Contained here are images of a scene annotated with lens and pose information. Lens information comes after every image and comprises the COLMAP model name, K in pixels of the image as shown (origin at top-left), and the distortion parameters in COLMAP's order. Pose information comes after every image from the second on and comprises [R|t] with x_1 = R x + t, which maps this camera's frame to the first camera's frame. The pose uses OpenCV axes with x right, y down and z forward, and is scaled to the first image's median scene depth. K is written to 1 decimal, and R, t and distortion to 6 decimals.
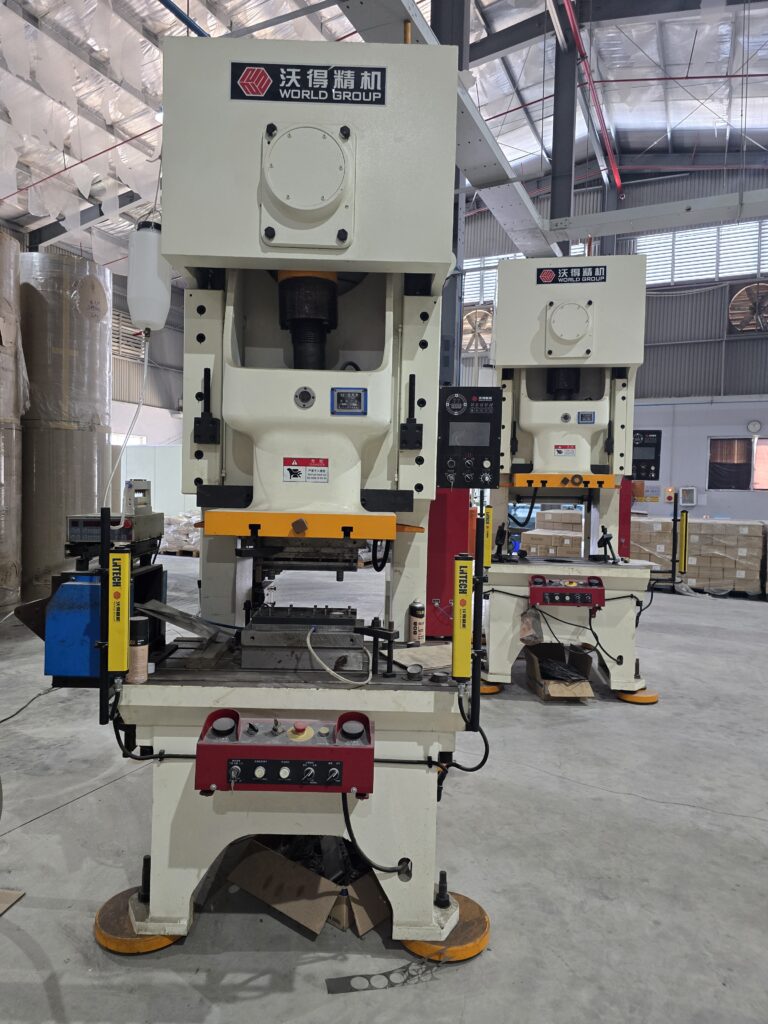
lens RADIAL K [[660.8, 0, 382.9], [0, 660.8, 497.8], [0, 0, 1]] dist [0.055567, -0.043712]
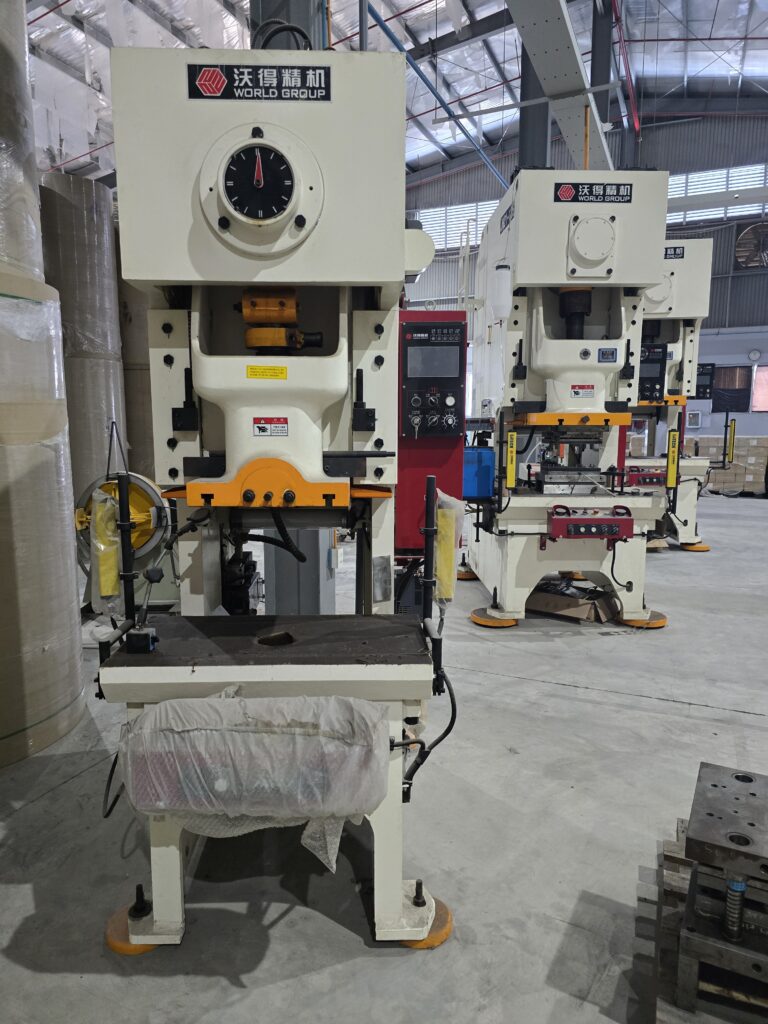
lens RADIAL K [[660.8, 0, 382.9], [0, 660.8, 497.8], [0, 0, 1]] dist [0.055567, -0.043712]
pose [[0.999506, -0.024061, 0.020237, -0.340528], [0.021987, 0.995028, 0.097138, 0.030605], [-0.022474, -0.096645, 0.995065, -0.444946]]
